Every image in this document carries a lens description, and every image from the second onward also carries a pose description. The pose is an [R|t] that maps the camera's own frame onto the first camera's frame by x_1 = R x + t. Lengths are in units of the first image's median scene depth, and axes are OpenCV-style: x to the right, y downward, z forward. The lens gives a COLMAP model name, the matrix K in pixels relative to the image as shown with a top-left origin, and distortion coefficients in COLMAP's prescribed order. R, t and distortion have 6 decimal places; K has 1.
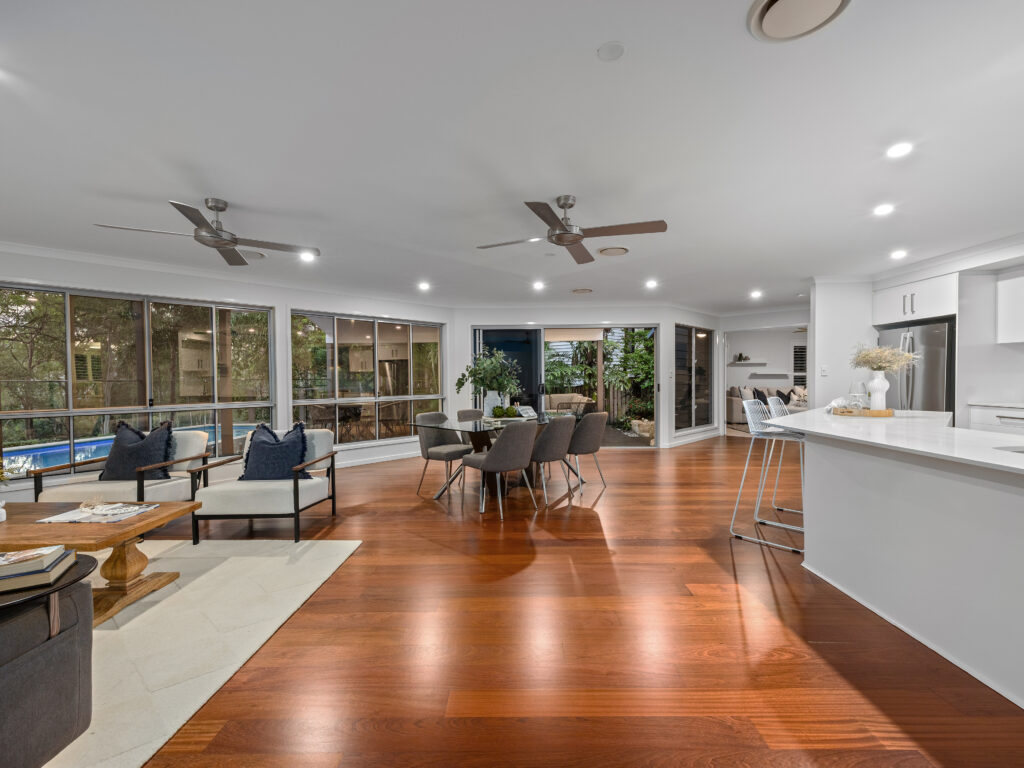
lens RADIAL K [[438.7, 0, 512.0], [0, 438.7, 384.0], [0, 0, 1]] dist [0.000979, 0.000075]
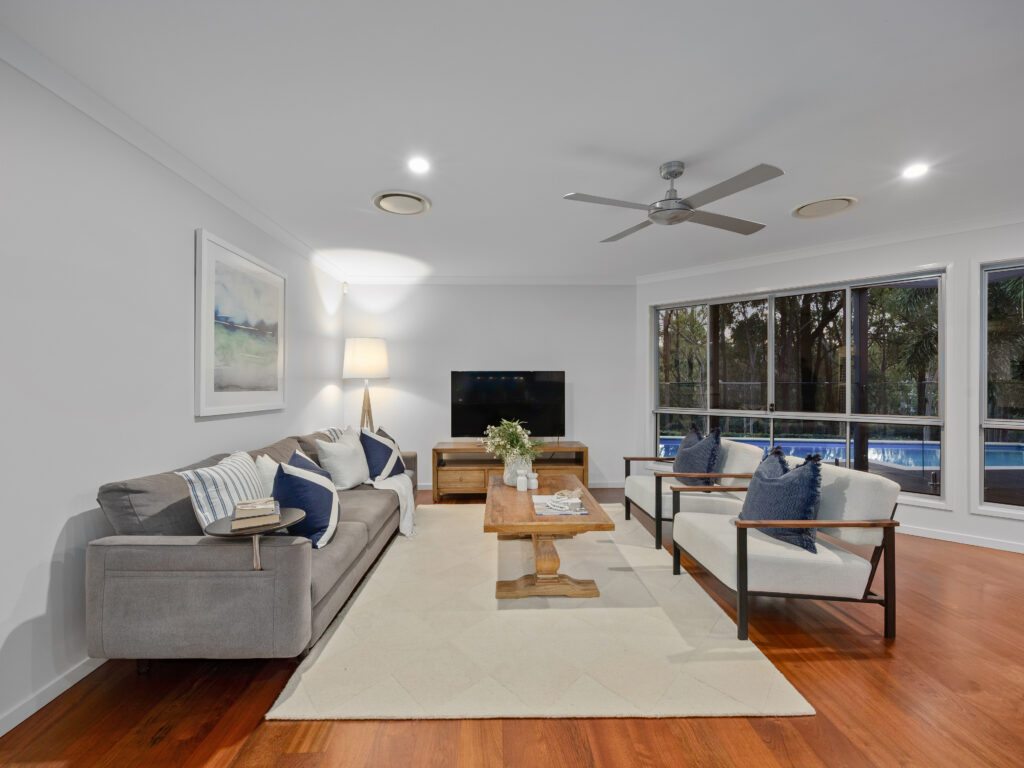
lens RADIAL K [[458.1, 0, 512.0], [0, 458.1, 384.0], [0, 0, 1]] dist [0.000018, -0.000038]
pose [[0.038092, 0.011184, -0.999212, 0.172098], [-0.012511, 0.999864, 0.010715, -0.015232], [0.999196, 0.012093, 0.038226, 0.681778]]
